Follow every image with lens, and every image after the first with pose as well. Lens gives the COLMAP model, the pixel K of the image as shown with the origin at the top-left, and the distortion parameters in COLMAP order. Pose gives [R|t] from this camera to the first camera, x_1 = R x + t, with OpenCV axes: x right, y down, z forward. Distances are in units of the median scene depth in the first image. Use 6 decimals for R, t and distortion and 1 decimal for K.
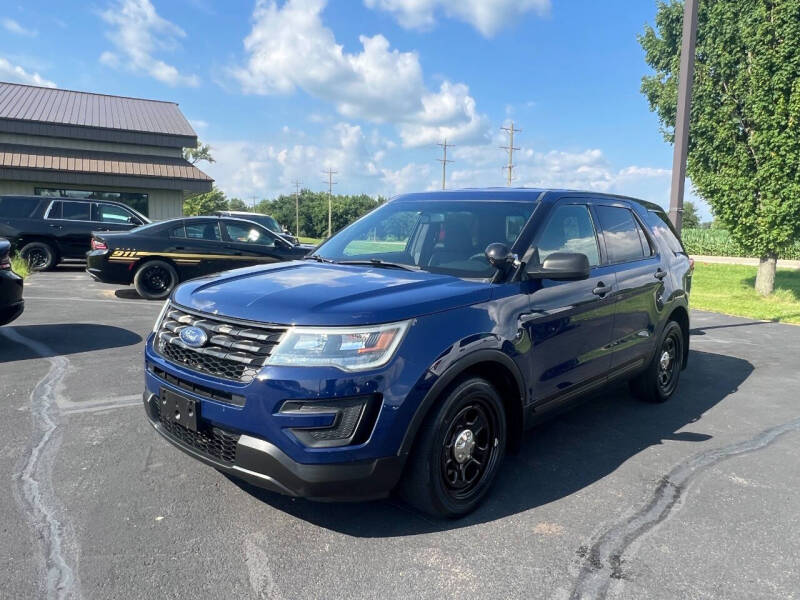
lens RADIAL K [[588.8, 0, 404.4], [0, 588.8, 306.0], [0, 0, 1]] dist [0.001499, -0.004097]
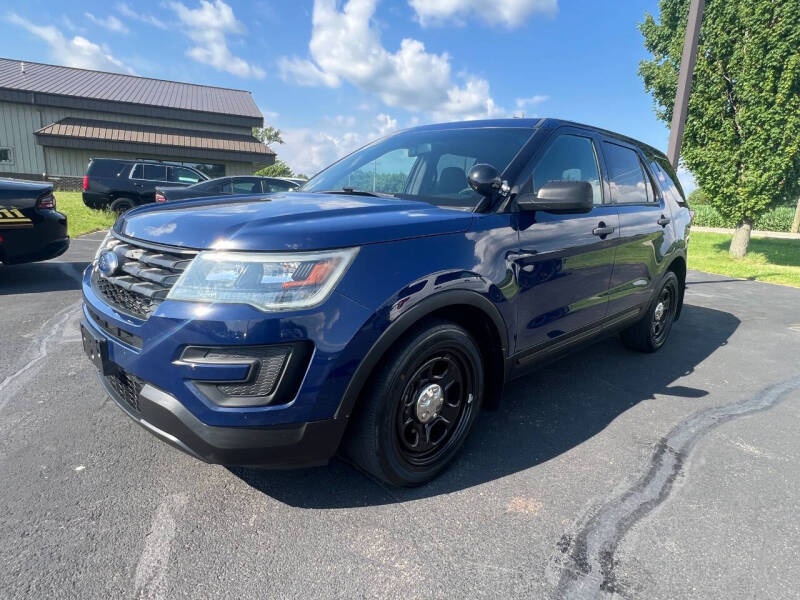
lens RADIAL K [[456.8, 0, 399.1], [0, 456.8, 304.6], [0, 0, 1]] dist [-0.002984, 0.001407]
pose [[0.997309, 0.034113, -0.064898, 0.079690], [-0.027836, 0.995062, 0.095276, 0.029563], [0.067828, -0.093213, 0.993333, 0.298878]]
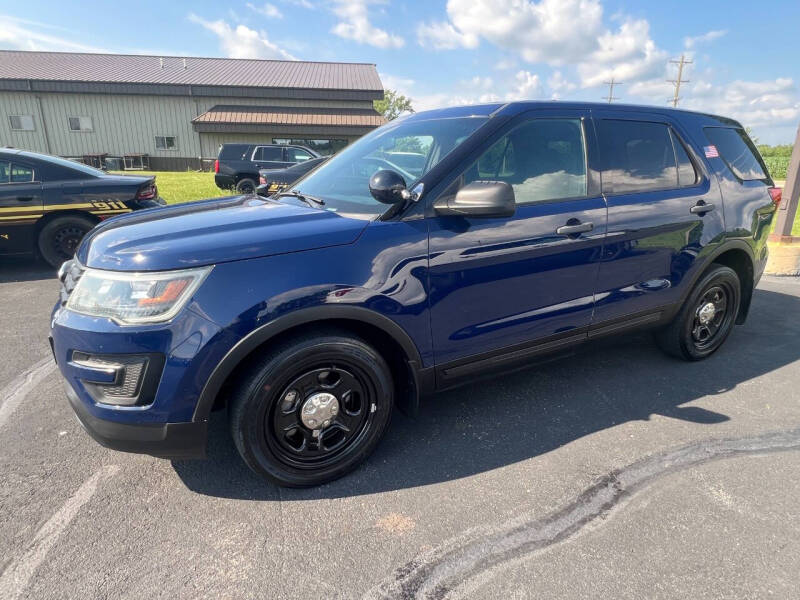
lens RADIAL K [[456.8, 0, 399.1], [0, 456.8, 304.6], [0, 0, 1]] dist [-0.002984, 0.001407]
pose [[0.940771, 0.077821, -0.329991, 0.352909], [-0.022075, 0.985296, 0.169426, -0.028428], [0.338324, -0.152106, 0.928655, 0.364466]]
